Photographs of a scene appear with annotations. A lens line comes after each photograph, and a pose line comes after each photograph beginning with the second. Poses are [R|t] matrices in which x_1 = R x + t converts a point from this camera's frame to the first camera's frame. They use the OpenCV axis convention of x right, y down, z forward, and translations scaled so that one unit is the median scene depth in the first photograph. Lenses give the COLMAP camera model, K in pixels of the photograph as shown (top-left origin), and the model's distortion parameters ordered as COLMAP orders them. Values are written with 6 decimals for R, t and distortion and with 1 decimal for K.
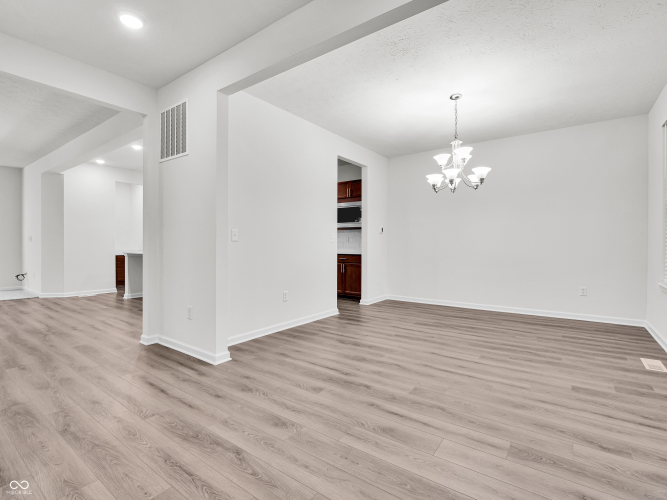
lens RADIAL K [[324.0, 0, 334.7], [0, 324.0, 247.7], [0, 0, 1]] dist [-0.004551, 0.000600]
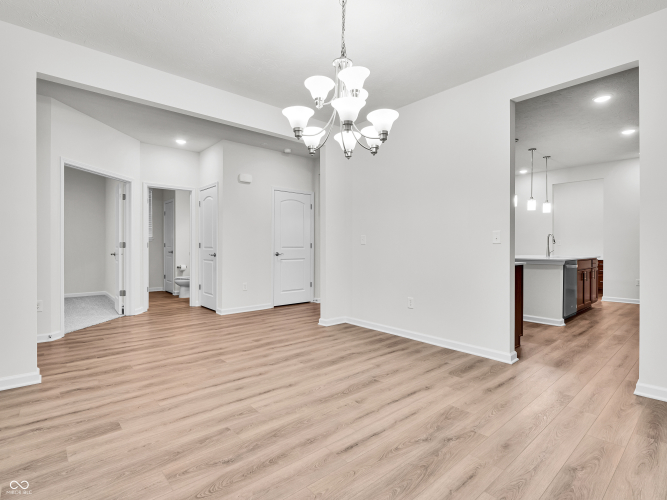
lens RADIAL K [[341.2, 0, 334.7], [0, 341.2, 248.4], [0, 0, 1]] dist [-0.003354, 0.000086]
pose [[-0.214961, 0.004498, -0.976612, 1.004203], [-0.016069, 0.999838, 0.008142, -0.012336], [0.976490, 0.017444, -0.214854, 1.180210]]
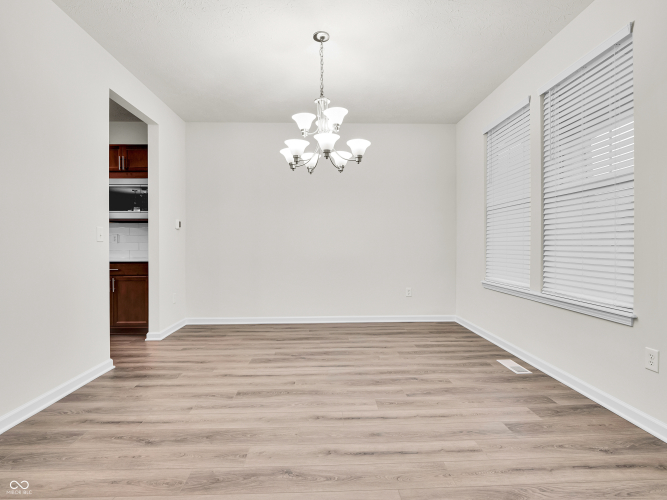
lens RADIAL K [[341.2, 0, 328.8], [0, 341.2, 244.4], [0, 0, 1]] dist [-0.003354, 0.000086]
pose [[0.793169, -0.002609, 0.608996, -0.074472], [0.012239, 0.999857, -0.011657, -0.001982], [-0.608878, 0.016700, 0.793088, 0.422019]]
